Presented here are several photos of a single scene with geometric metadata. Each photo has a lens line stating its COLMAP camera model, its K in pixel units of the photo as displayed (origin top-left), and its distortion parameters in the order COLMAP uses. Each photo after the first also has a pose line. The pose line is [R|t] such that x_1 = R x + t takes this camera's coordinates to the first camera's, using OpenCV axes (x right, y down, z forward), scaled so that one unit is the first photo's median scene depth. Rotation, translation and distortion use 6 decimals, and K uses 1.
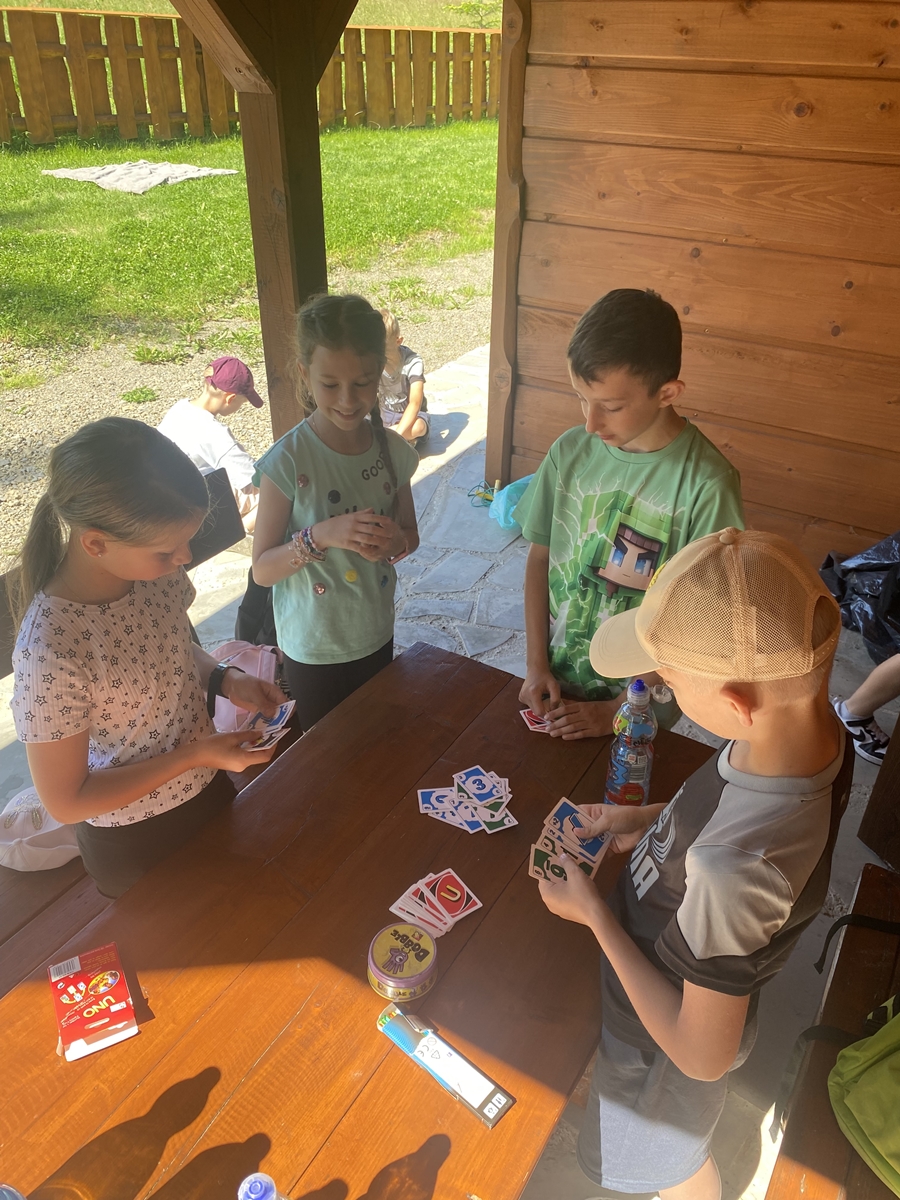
lens RADIAL K [[925.5, 0, 450.3], [0, 925.5, 593.9], [0, 0, 1]] dist [0.015713, 0.000438]
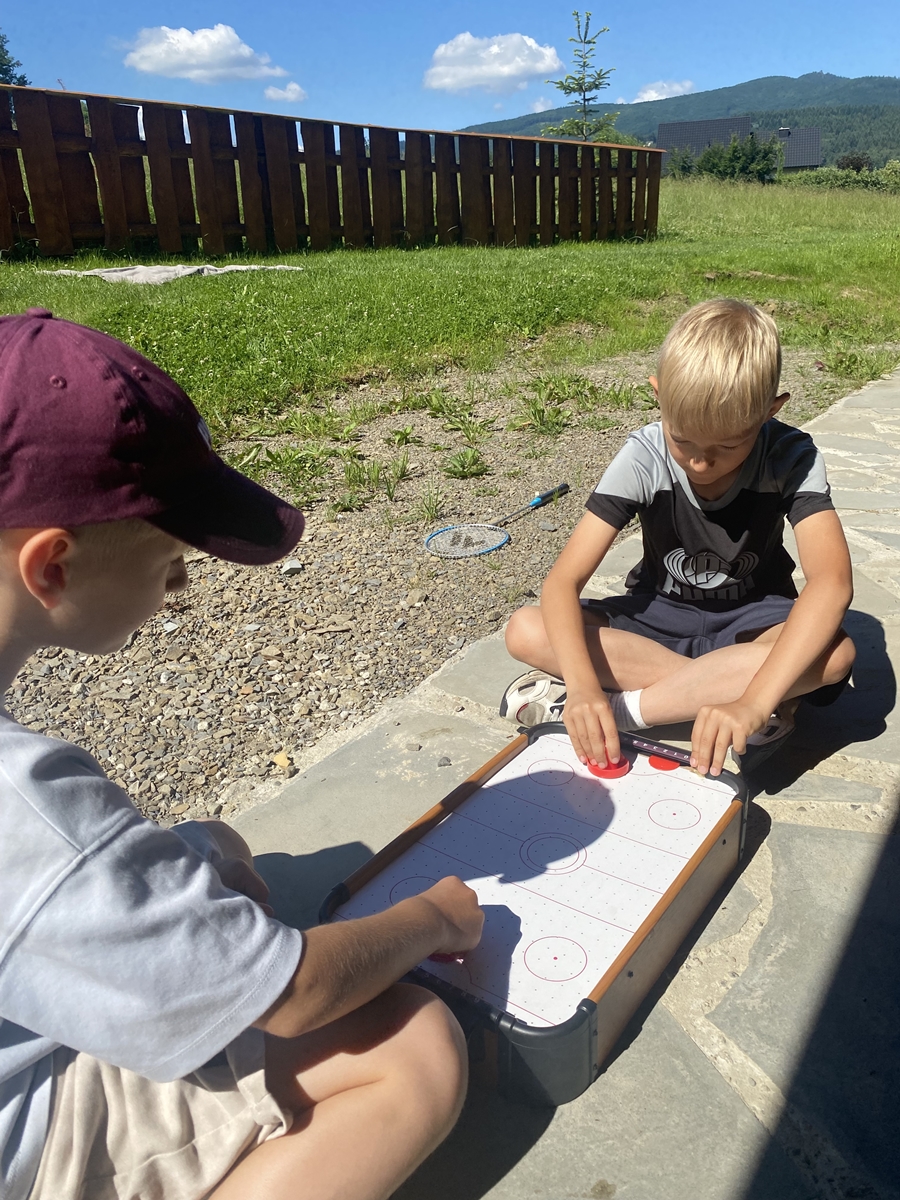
lens RADIAL K [[925.5, 0, 444.0], [0, 925.5, 591.0], [0, 0, 1]] dist [0.015713, 0.000438]
pose [[0.996023, -0.026157, -0.085168, -0.055362], [0.010988, 0.984697, -0.173926, -0.066599], [0.088414, 0.172299, 0.981069, 0.302148]]
